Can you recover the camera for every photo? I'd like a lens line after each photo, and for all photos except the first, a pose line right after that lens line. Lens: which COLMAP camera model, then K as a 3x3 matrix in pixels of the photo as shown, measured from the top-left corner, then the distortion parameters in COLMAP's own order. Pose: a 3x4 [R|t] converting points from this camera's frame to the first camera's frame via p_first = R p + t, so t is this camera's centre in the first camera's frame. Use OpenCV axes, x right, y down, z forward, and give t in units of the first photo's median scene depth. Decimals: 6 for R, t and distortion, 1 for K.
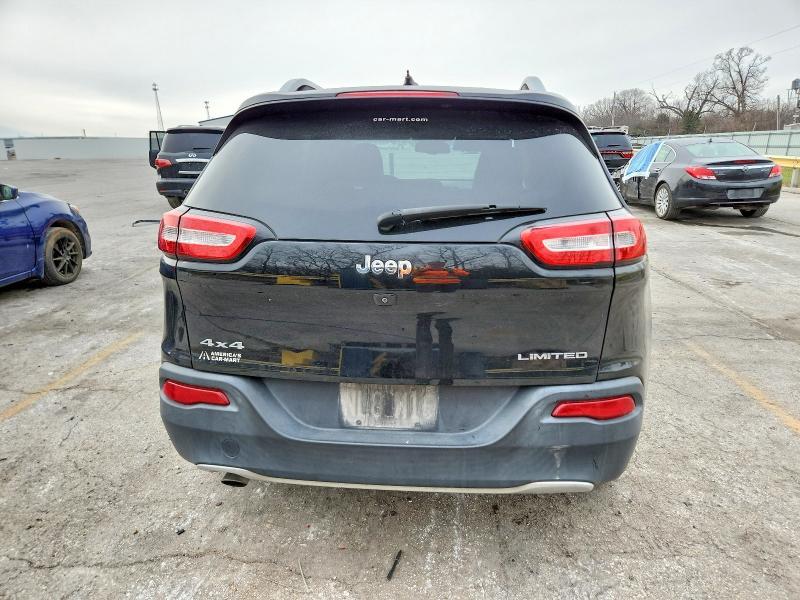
lens RADIAL K [[579.8, 0, 400.6], [0, 579.8, 297.4], [0, 0, 1]] dist [0.025201, -0.012418]
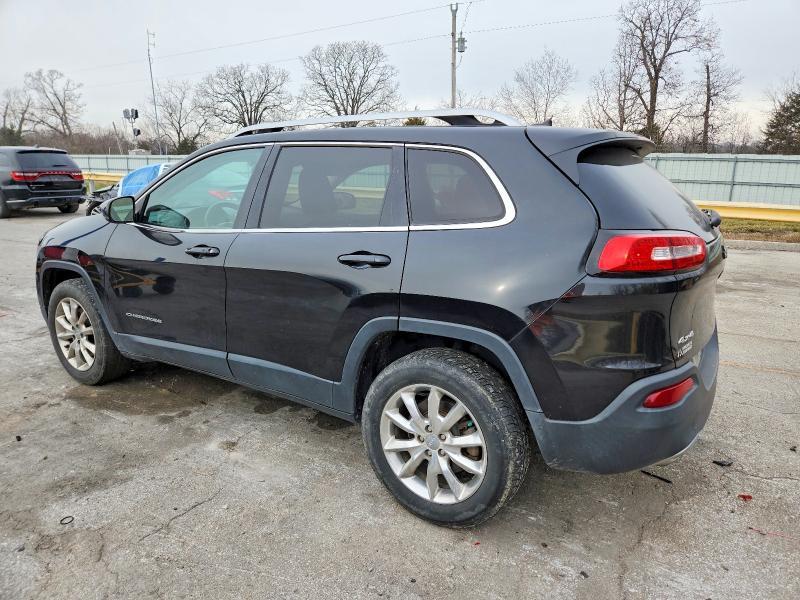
lens RADIAL K [[579.8, 0, 404.0], [0, 579.8, 298.3], [0, 0, 1]] dist [0.025201, -0.012418]
pose [[0.406415, -0.185063, 0.894751, -0.140411], [0.213262, 0.971438, 0.104056, -0.022216], [-0.888452, 0.148526, 0.434274, 0.086224]]
